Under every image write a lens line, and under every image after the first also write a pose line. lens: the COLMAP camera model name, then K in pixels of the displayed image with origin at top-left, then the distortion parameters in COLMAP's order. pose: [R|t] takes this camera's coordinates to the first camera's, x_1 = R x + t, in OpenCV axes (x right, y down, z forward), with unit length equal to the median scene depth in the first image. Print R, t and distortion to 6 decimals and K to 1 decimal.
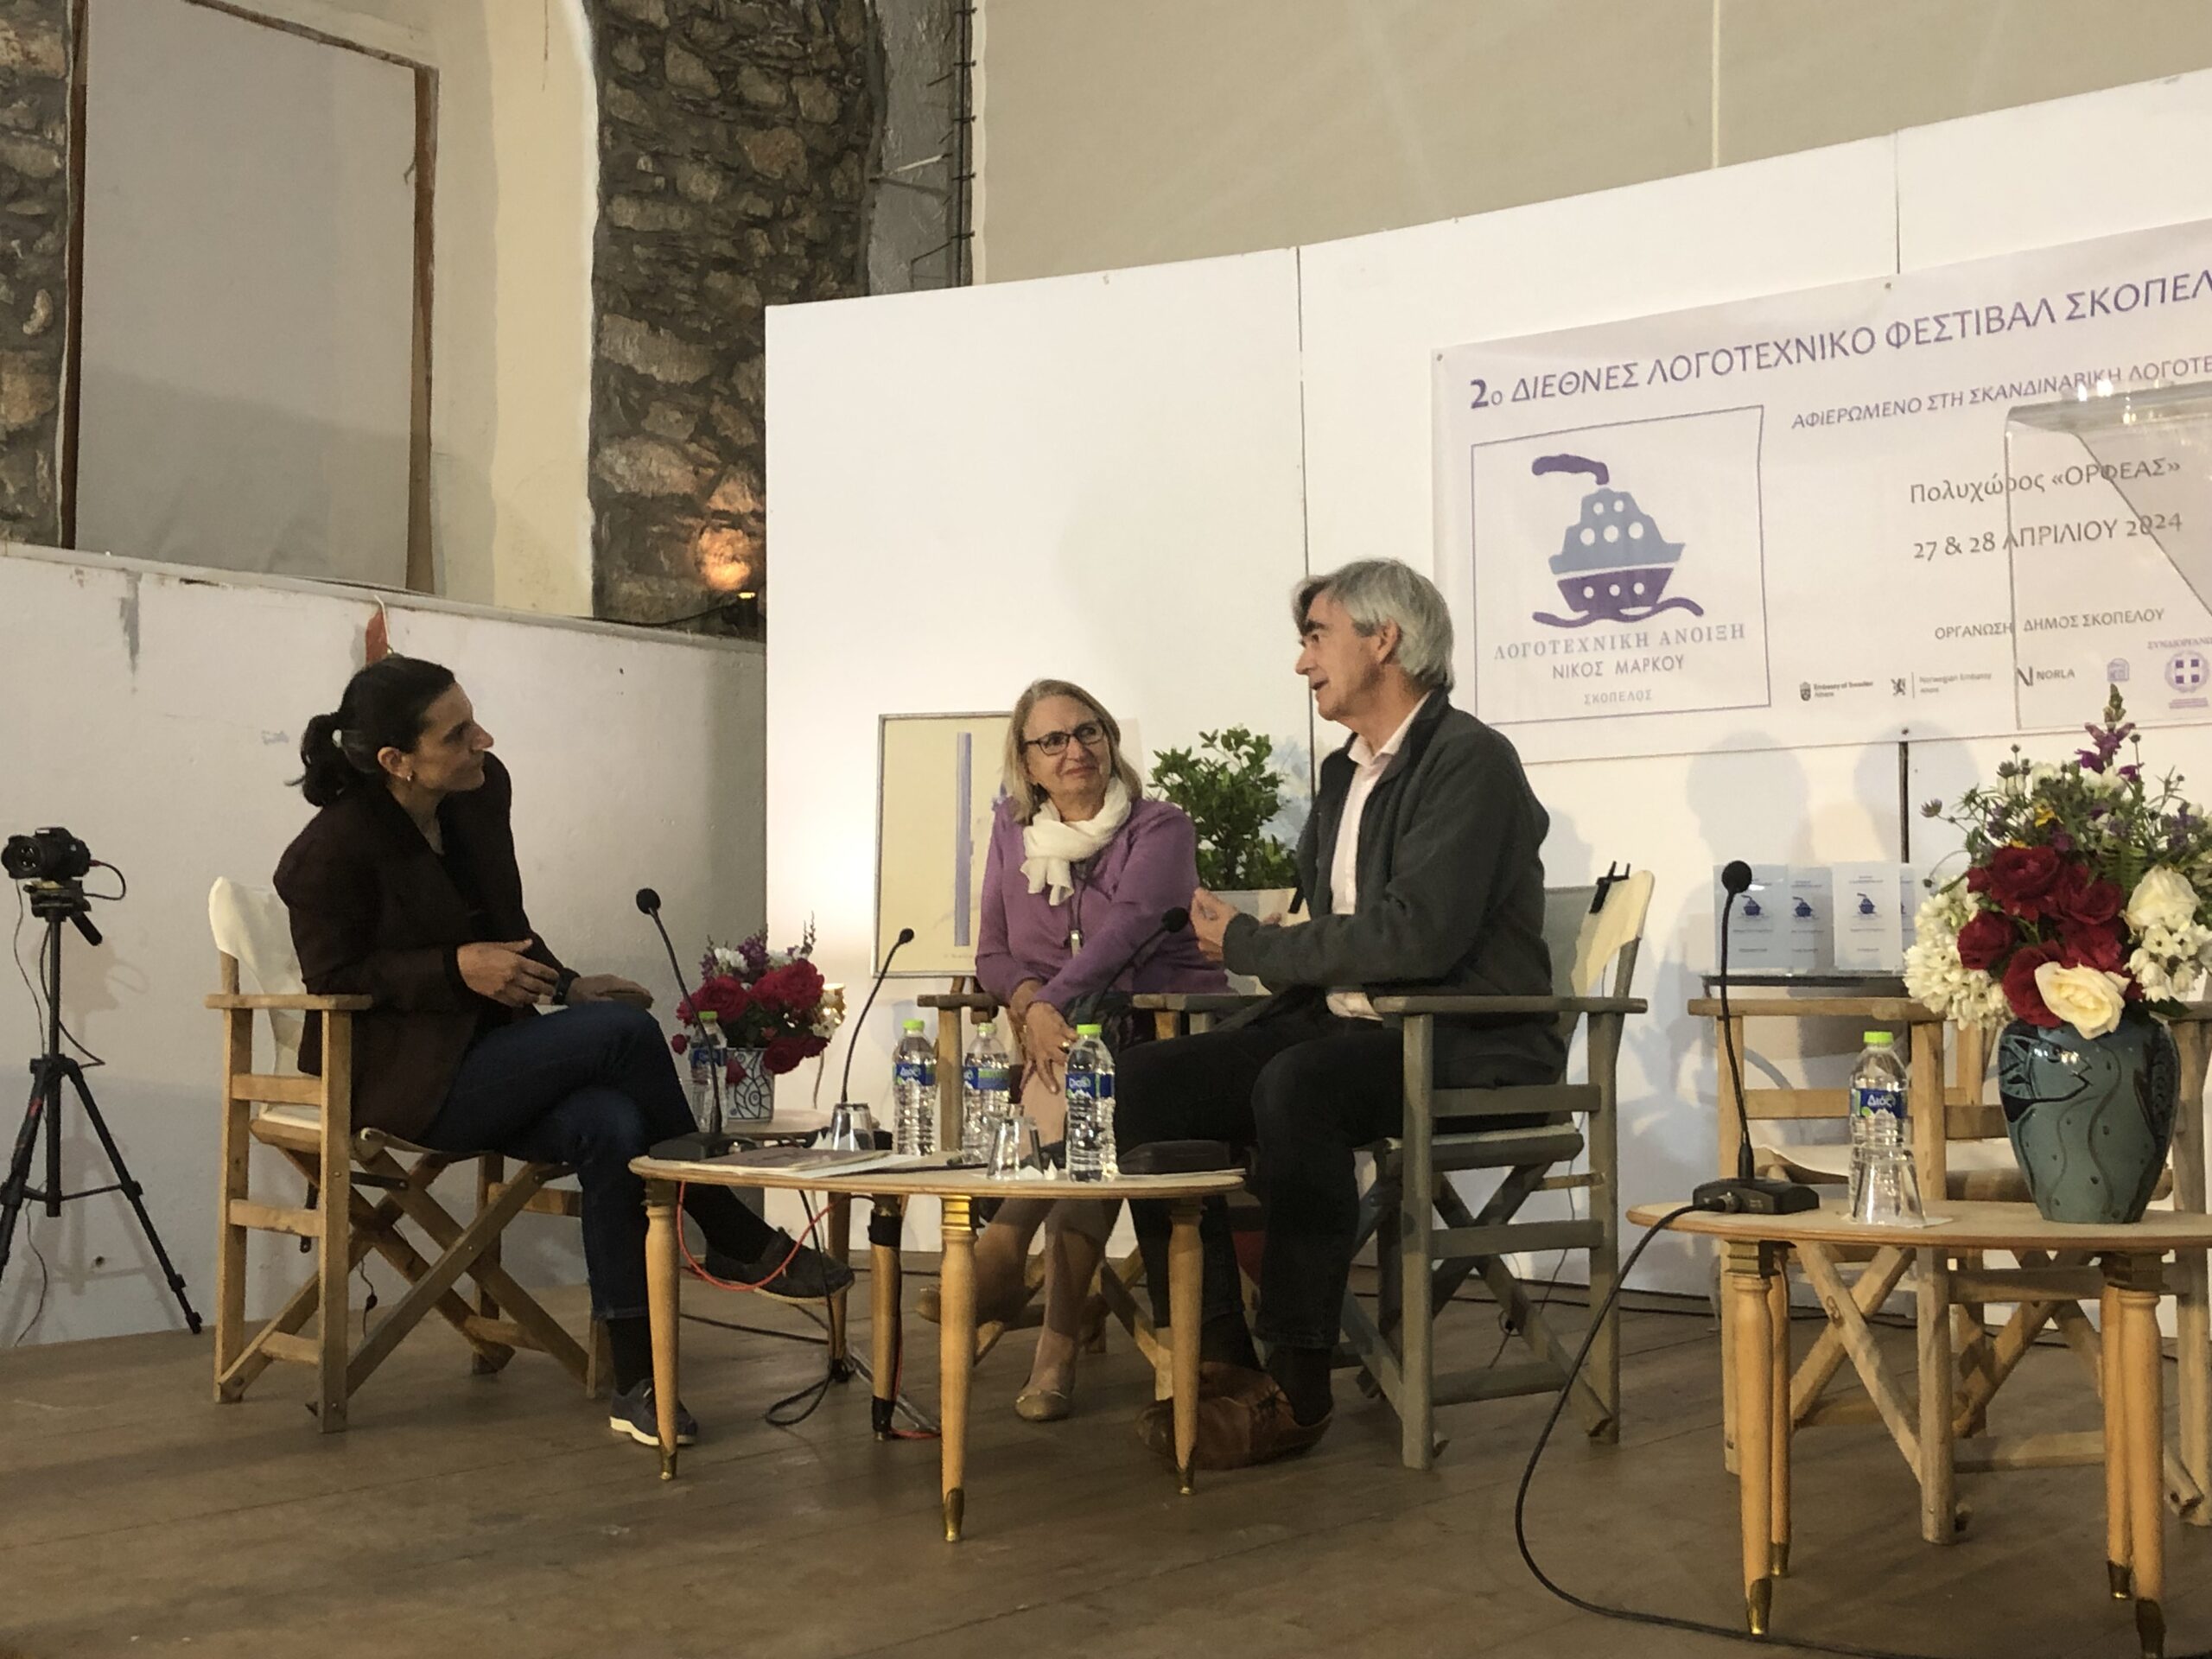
lens RADIAL K [[2704.9, 0, 1106.0], [0, 2704.9, 829.5], [0, 0, 1]] dist [0.184617, -0.689303]
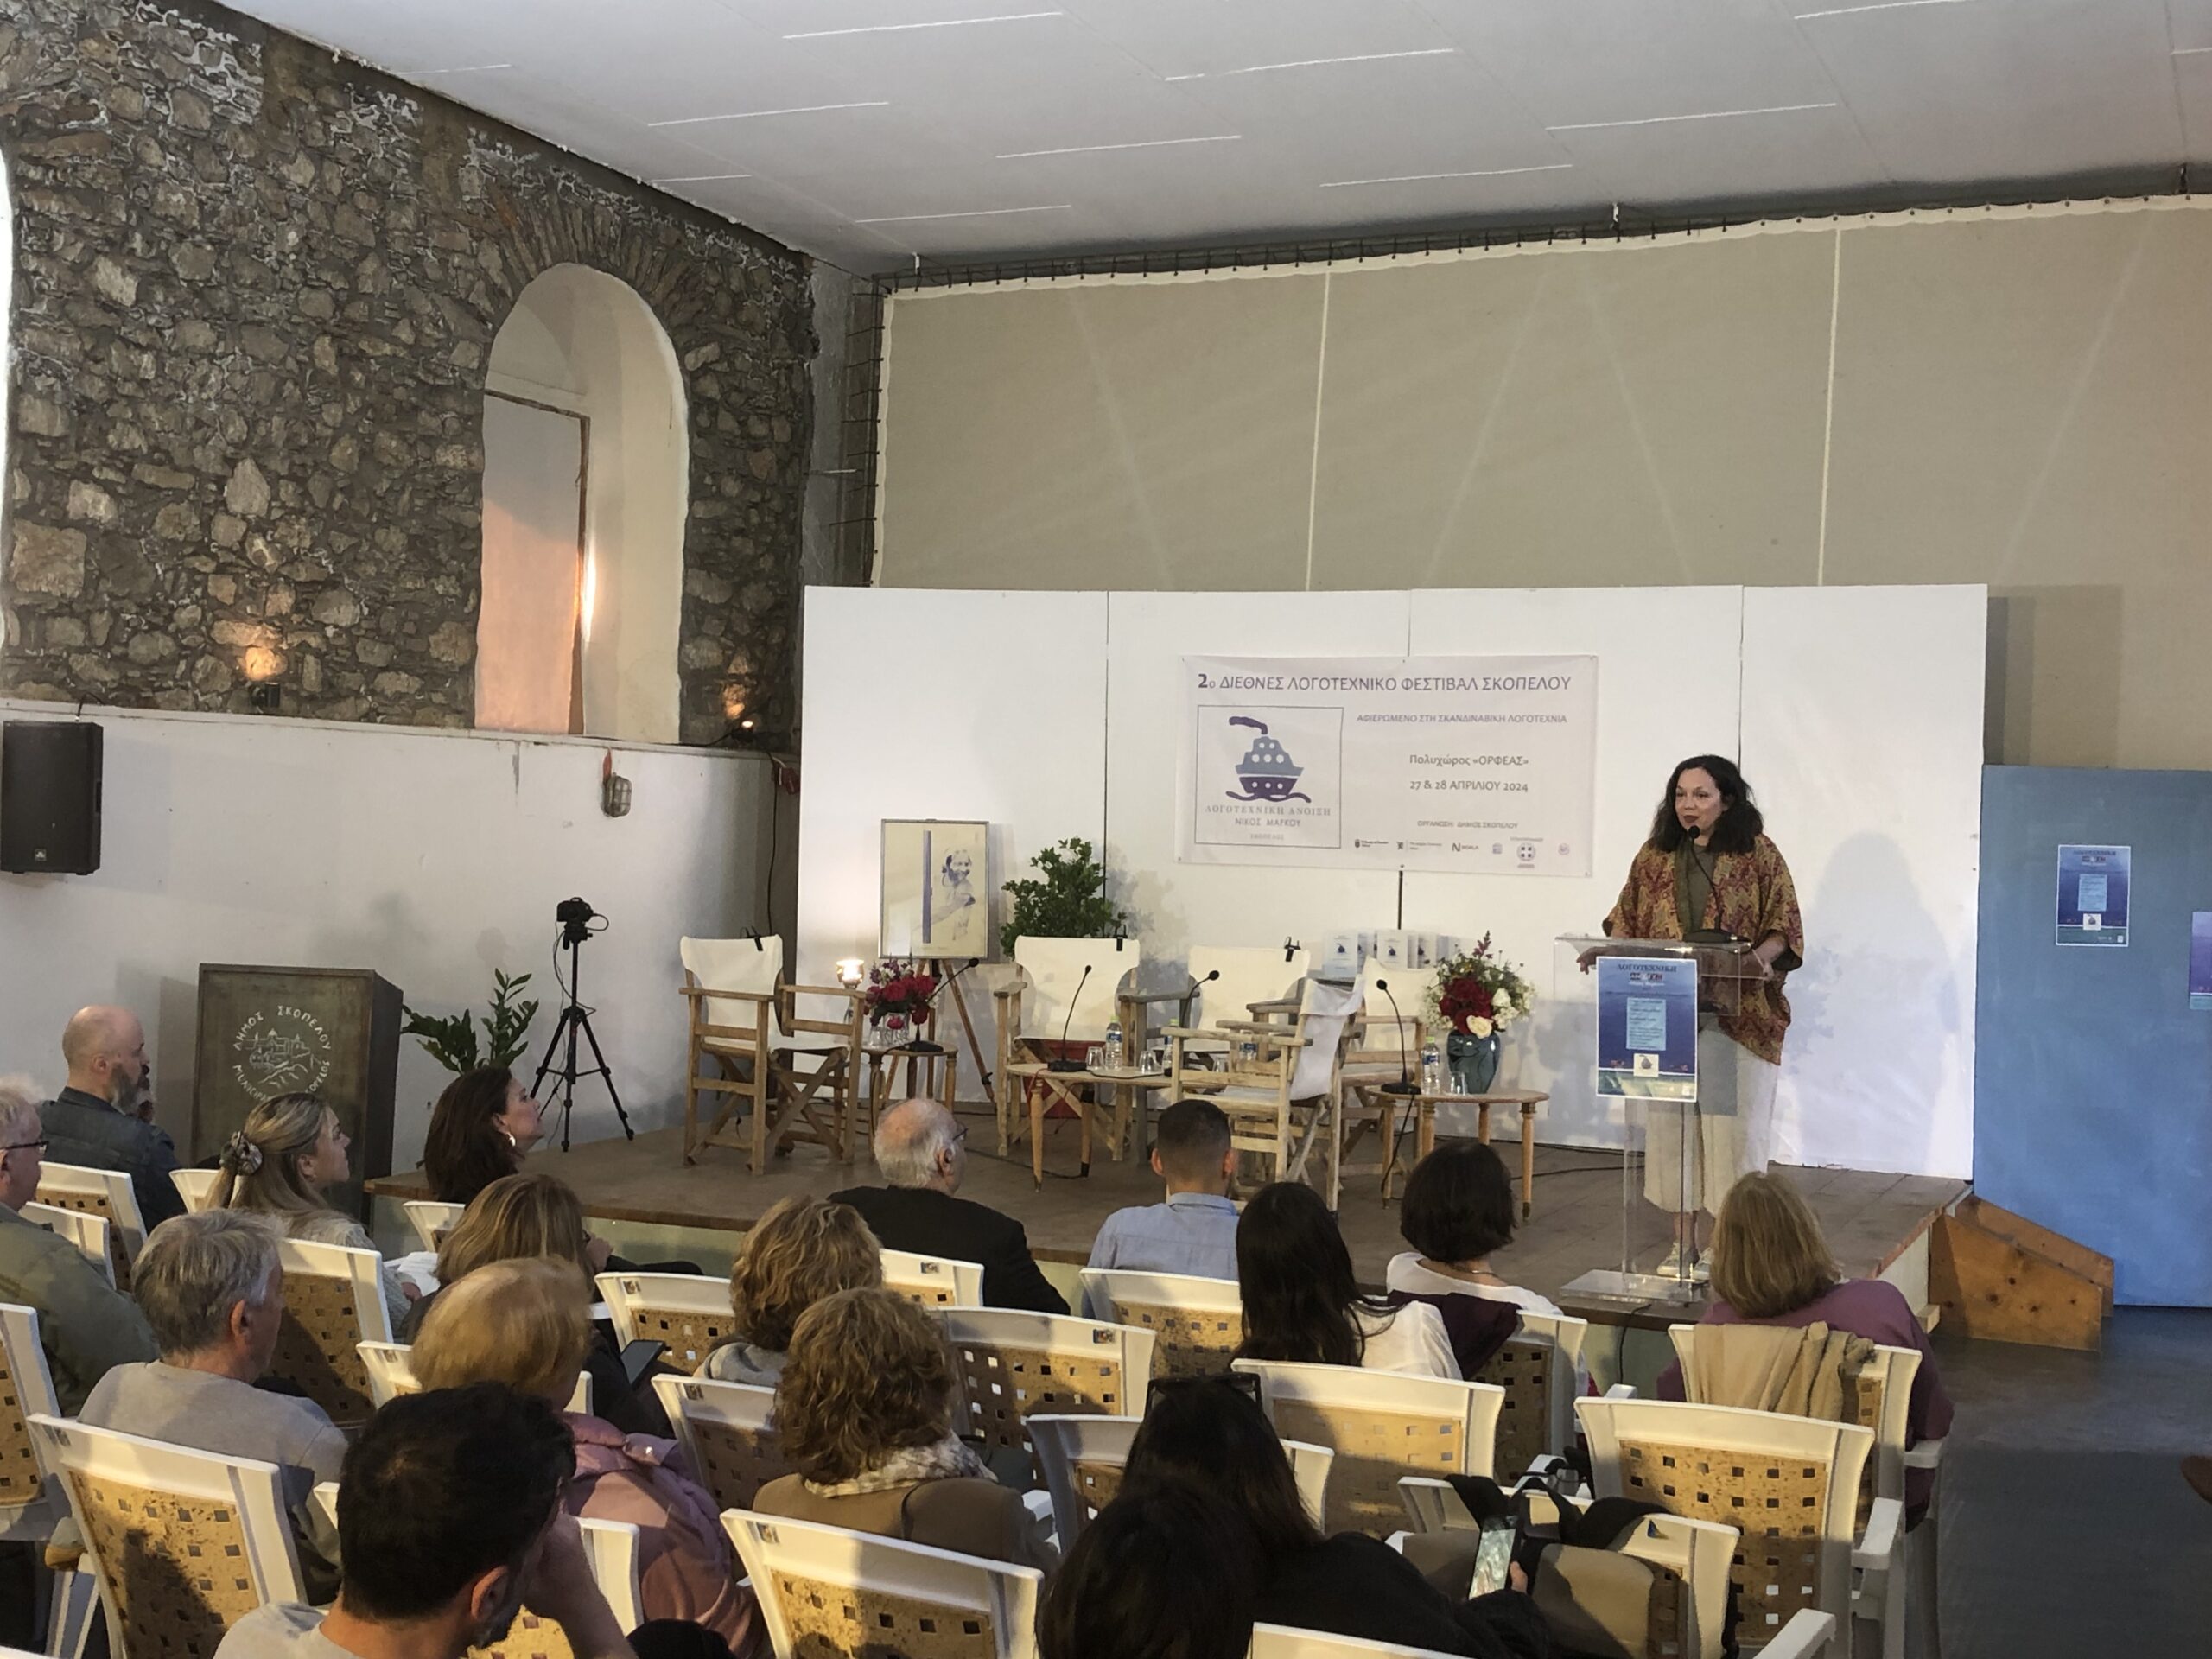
lens RADIAL K [[2626.6, 0, 1096.3], [0, 2626.6, 799.5], [0, 0, 1]] dist [0.214195, -0.748956]
pose [[0.964896, 0.033482, 0.260488, -0.369267], [-0.046073, 0.998039, 0.042381, -0.124279], [-0.258558, -0.052895, 0.964546, -0.723412]]
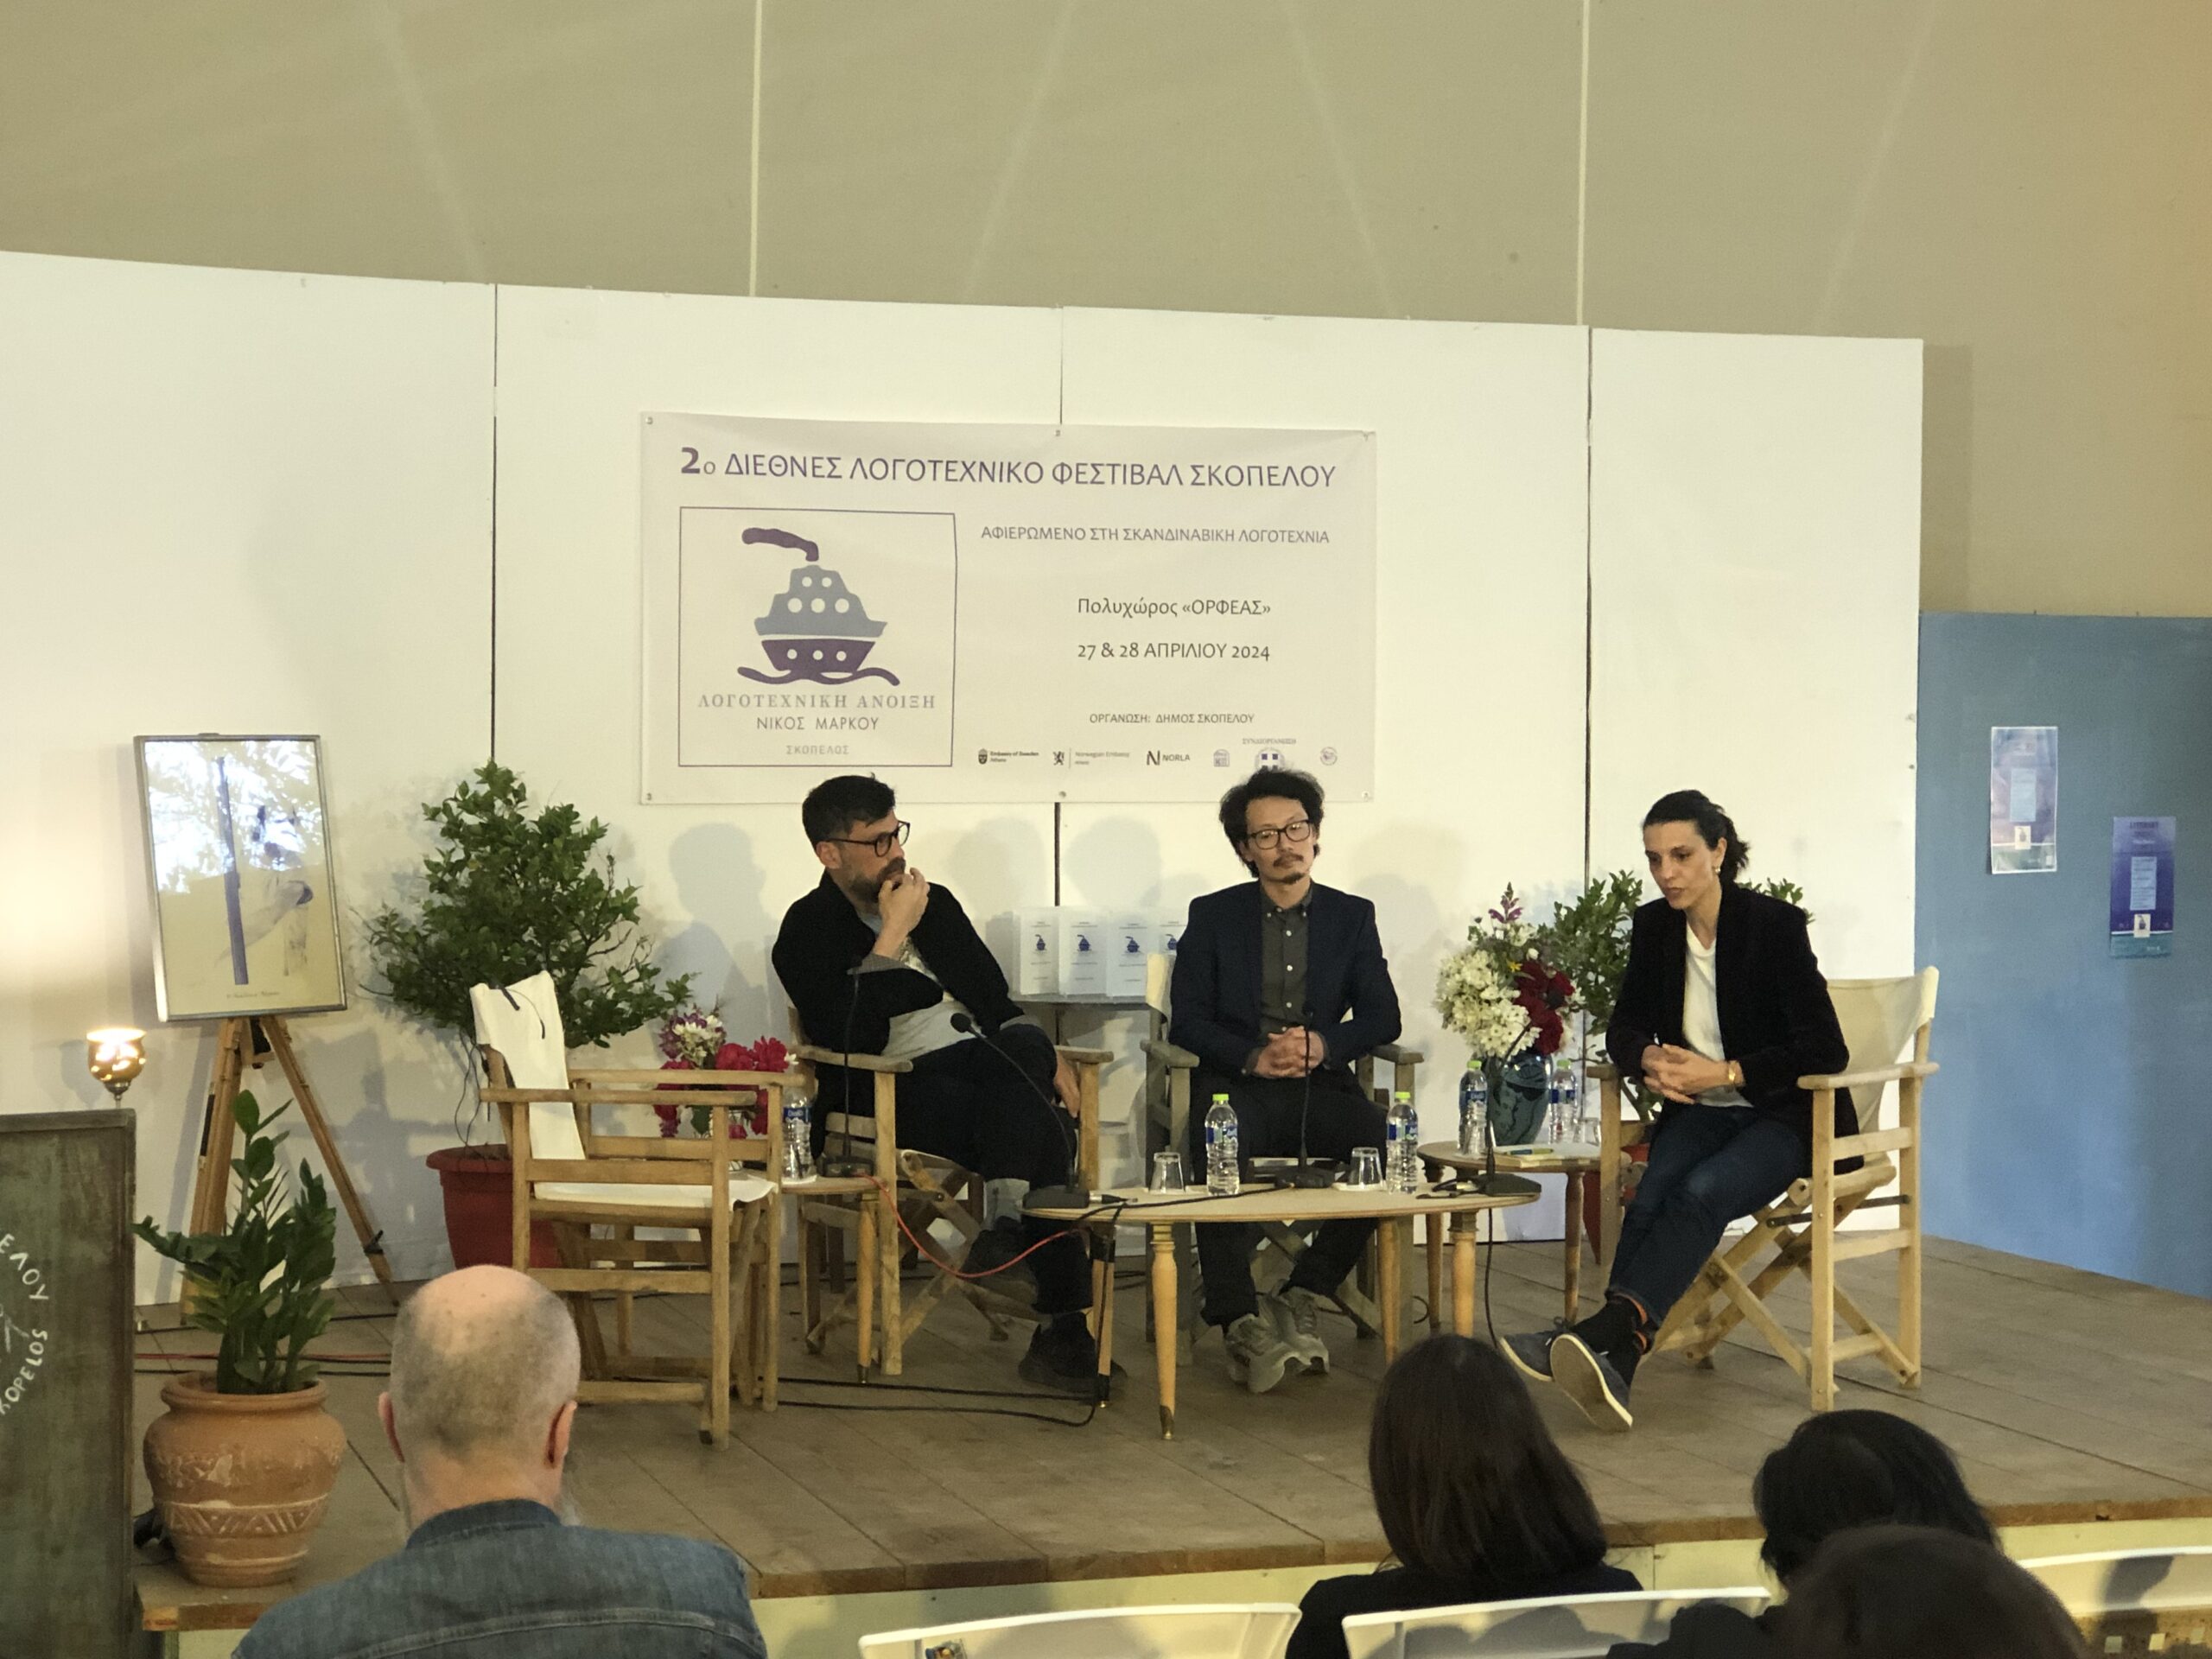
lens RADIAL K [[4400.2, 0, 1211.9], [0, 4400.2, 829.4], [0, 0, 1]] dist [-0.245334, 2.645472]
pose [[0.538163, -0.012299, 0.842751, -1.008290], [-0.048743, 0.997766, 0.045688, -0.085049], [-0.841430, -0.065666, 0.536361, -0.099623]]
